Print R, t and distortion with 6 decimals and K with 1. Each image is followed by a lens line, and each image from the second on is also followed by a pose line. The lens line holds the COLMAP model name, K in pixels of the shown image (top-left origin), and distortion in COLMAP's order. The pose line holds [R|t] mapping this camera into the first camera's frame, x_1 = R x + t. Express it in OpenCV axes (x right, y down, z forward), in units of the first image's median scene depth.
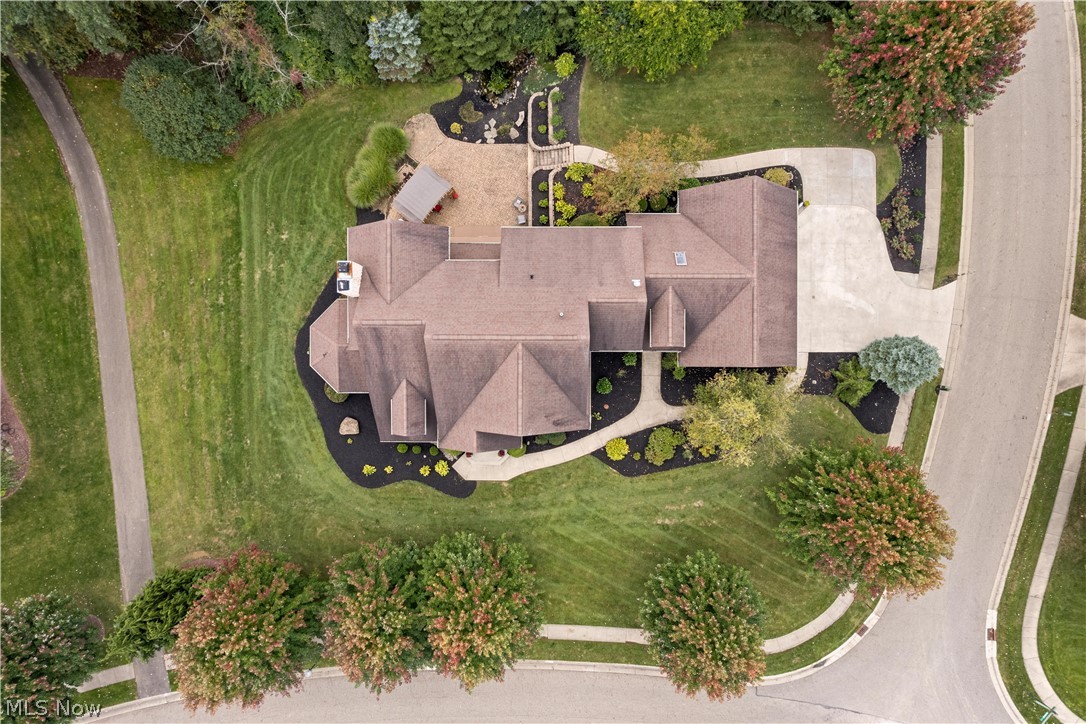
lens RADIAL K [[696.4, 0, 543.0], [0, 696.4, 362.0], [0, 0, 1]] dist [-0.086642, 0.074768]
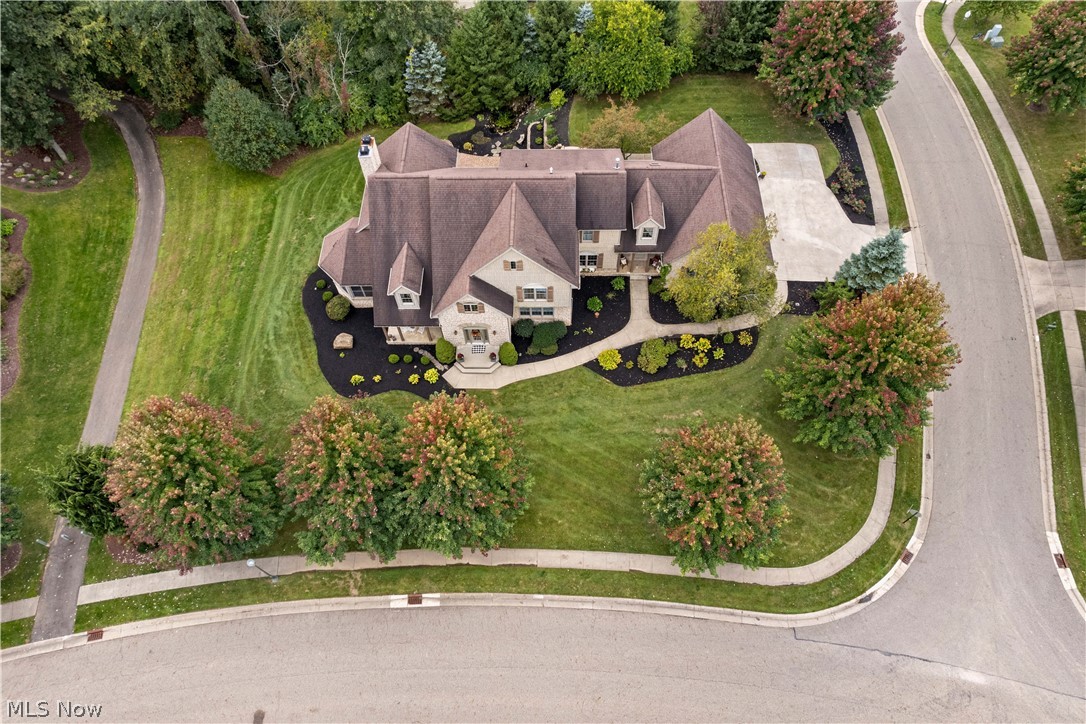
lens RADIAL K [[696.4, 0, 543.0], [0, 696.4, 362.0], [0, 0, 1]] dist [-0.086642, 0.074768]
pose [[0.999929, 0.006748, -0.009777, 0.021147], [-0.010725, 0.866724, -0.498673, 0.617220], [0.005109, 0.498742, 0.866735, 0.139180]]
